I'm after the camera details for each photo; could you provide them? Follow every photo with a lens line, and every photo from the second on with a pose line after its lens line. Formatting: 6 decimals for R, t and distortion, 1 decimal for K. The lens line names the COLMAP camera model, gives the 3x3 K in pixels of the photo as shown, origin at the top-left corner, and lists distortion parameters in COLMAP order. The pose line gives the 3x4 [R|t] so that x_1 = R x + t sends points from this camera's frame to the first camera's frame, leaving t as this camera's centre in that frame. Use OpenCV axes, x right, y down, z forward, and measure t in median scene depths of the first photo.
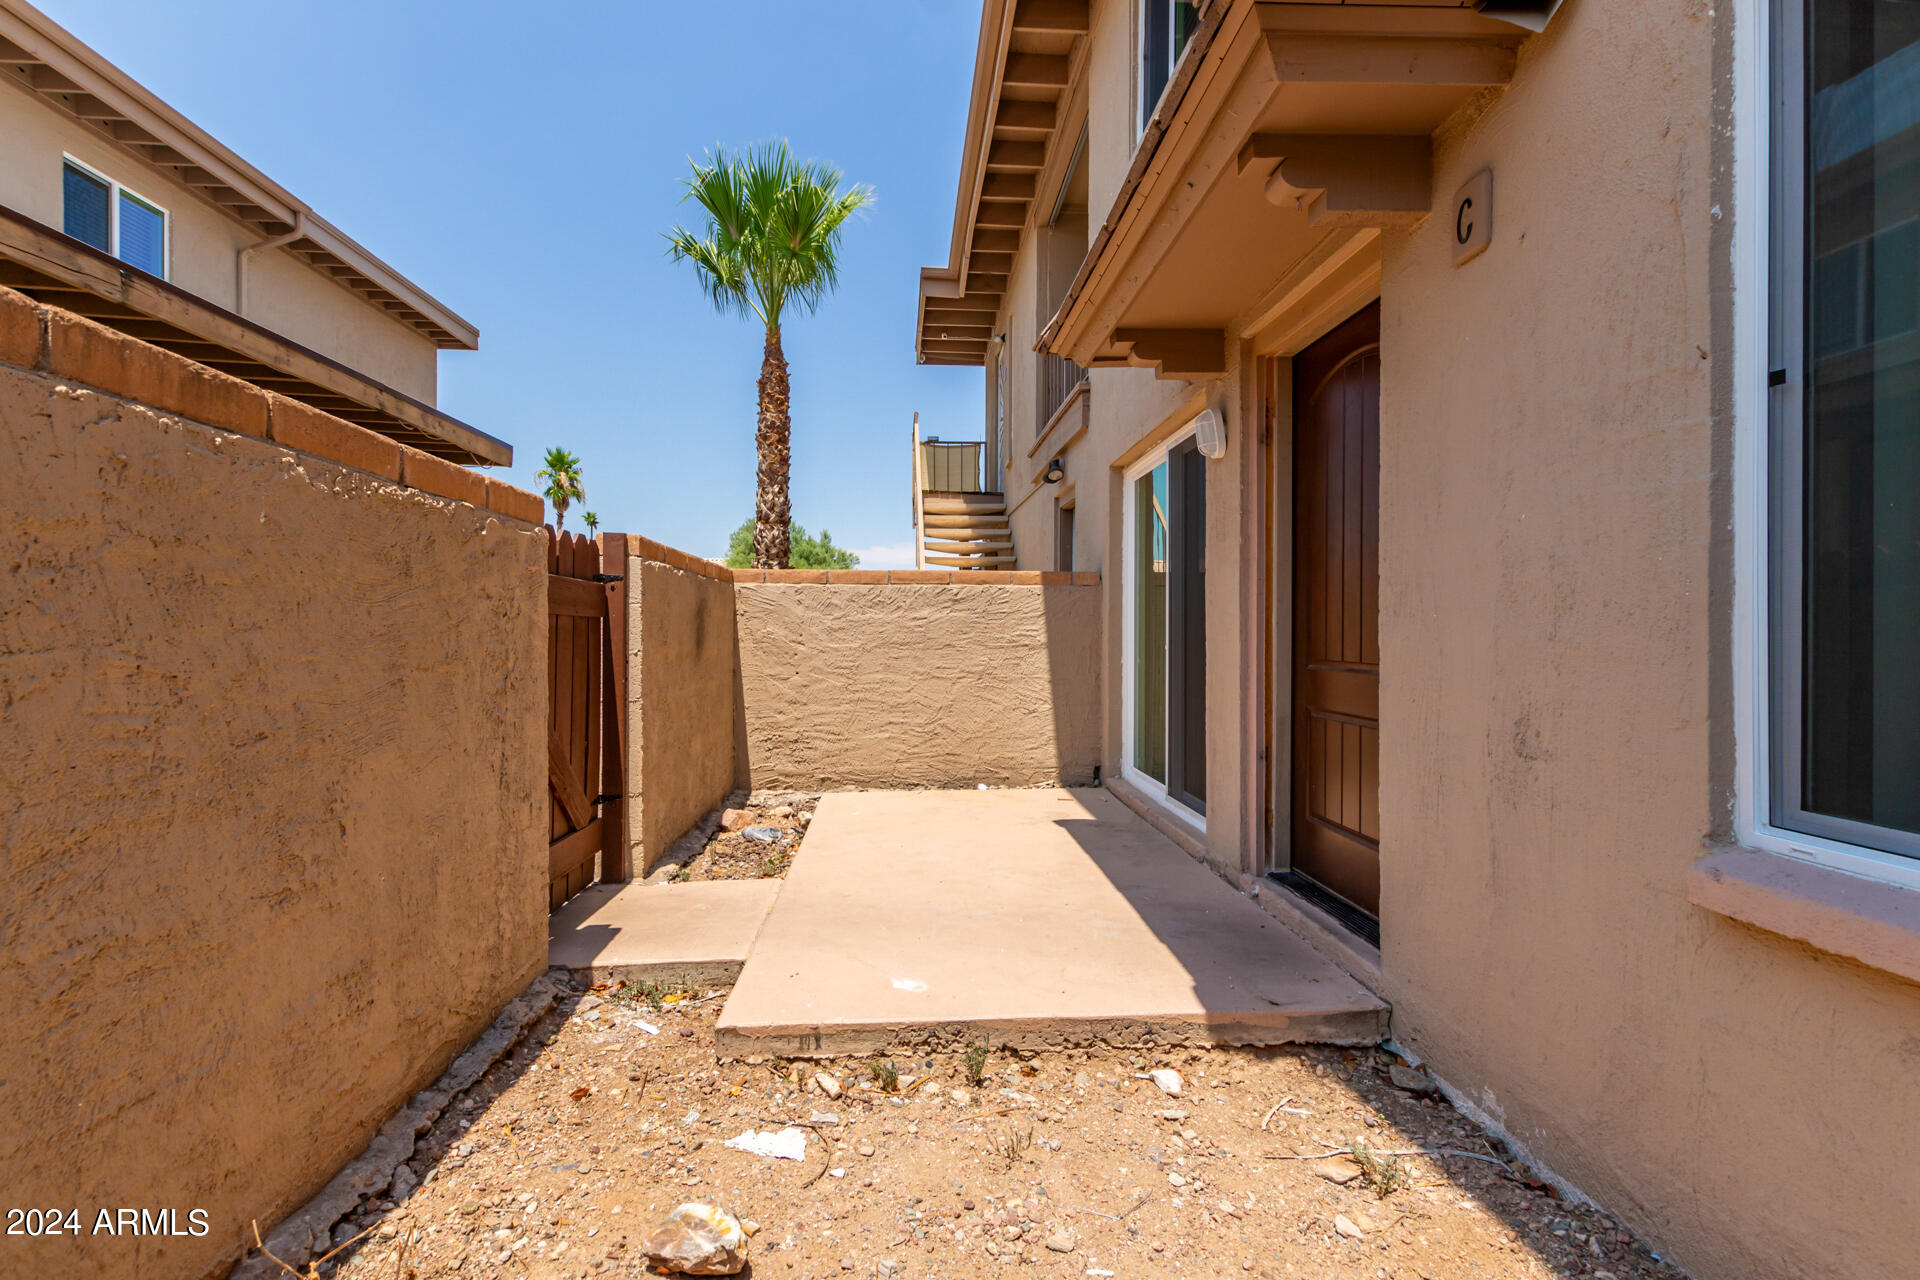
lens RADIAL K [[923.3, 0, 970.0], [0, 923.3, 634.0], [0, 0, 1]] dist [0.011338, -0.000131]
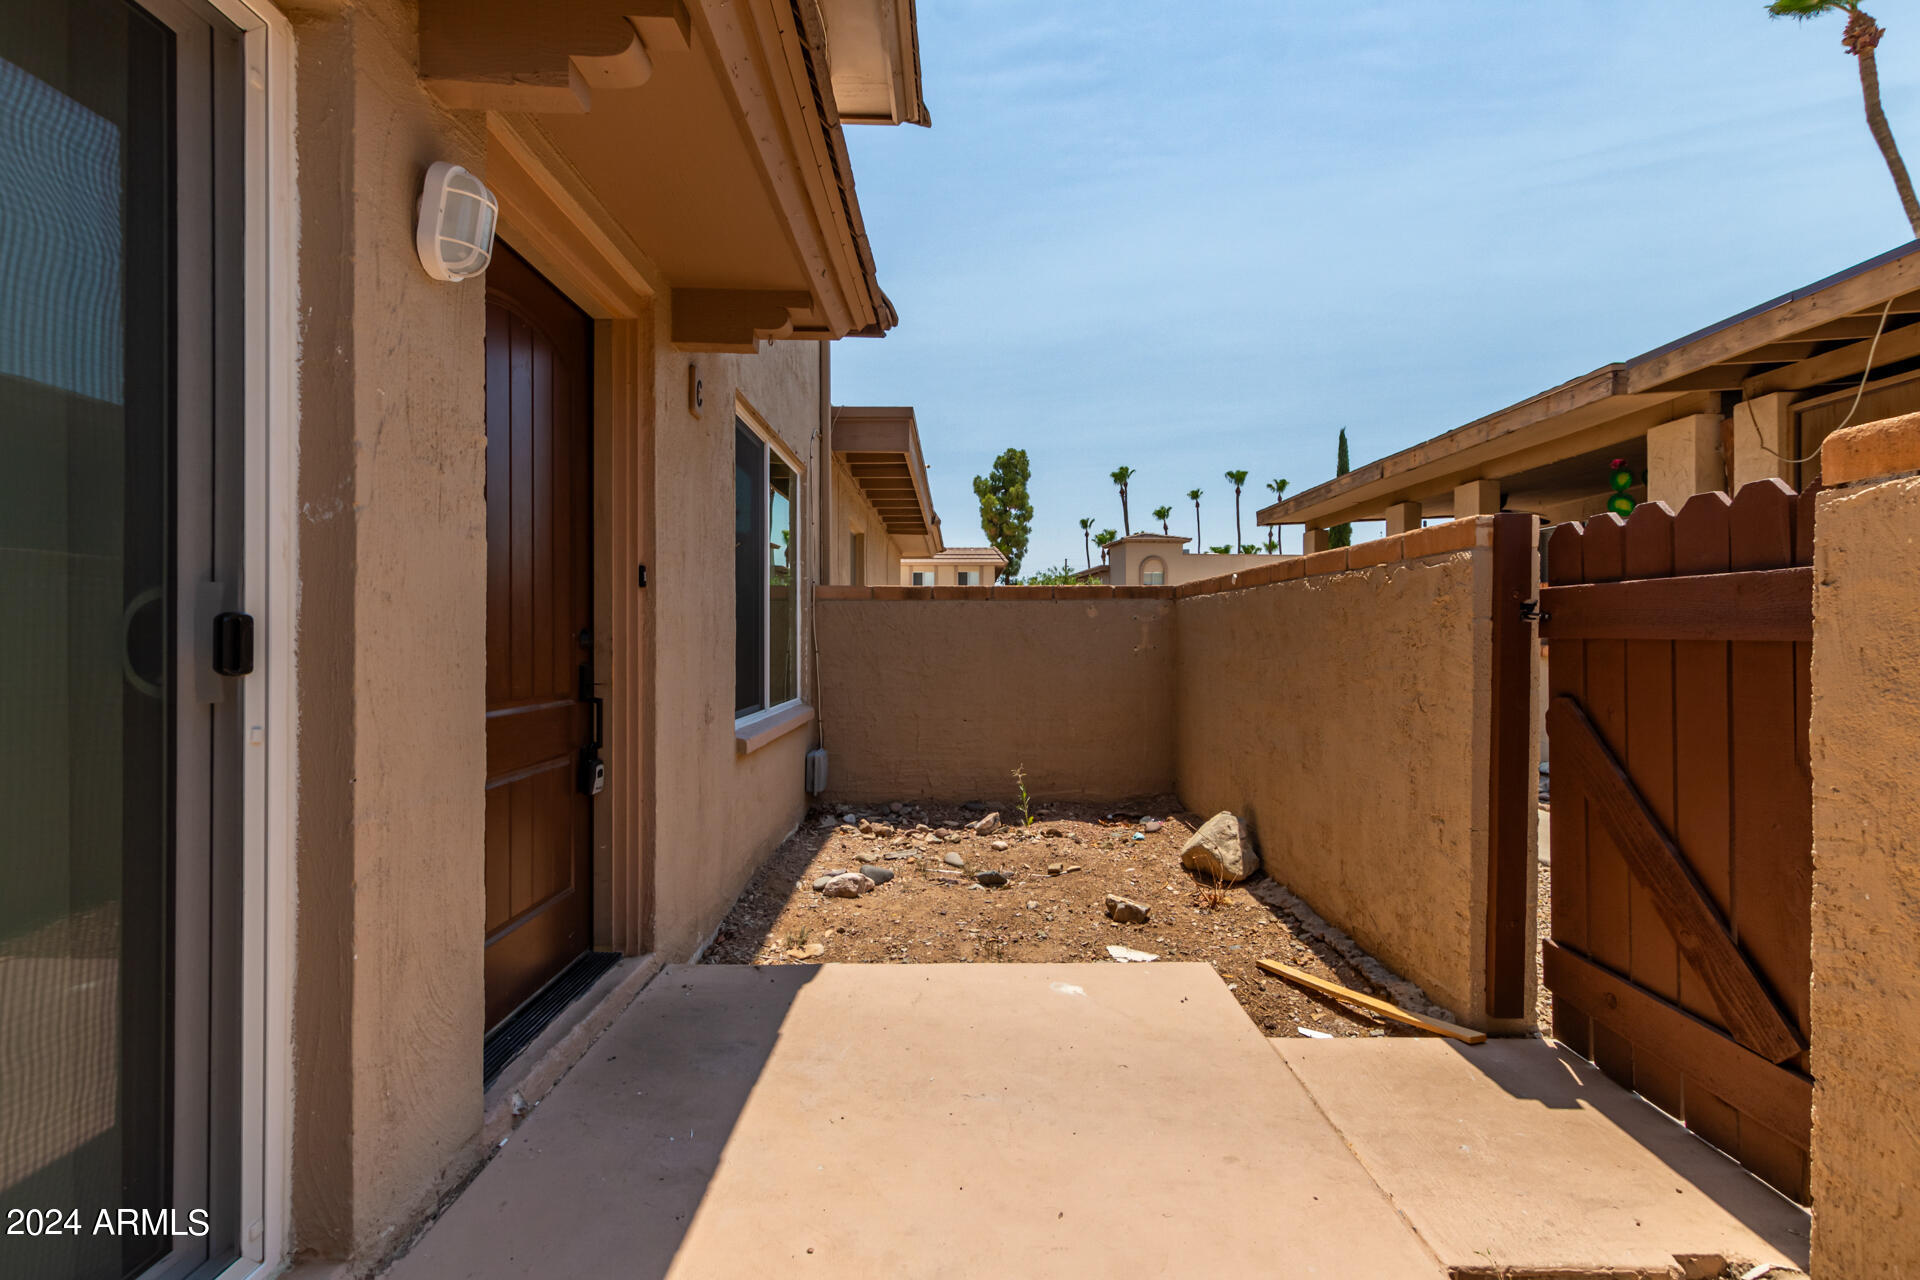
lens RADIAL K [[923.3, 0, 970.0], [0, 923.3, 634.0], [0, 0, 1]] dist [0.011338, -0.000131]
pose [[-0.997894, 0.000890, 0.064857, -0.020566], [0.000621, 0.999991, -0.004173, -0.026277], [-0.064860, -0.004124, -0.997886, 1.961078]]
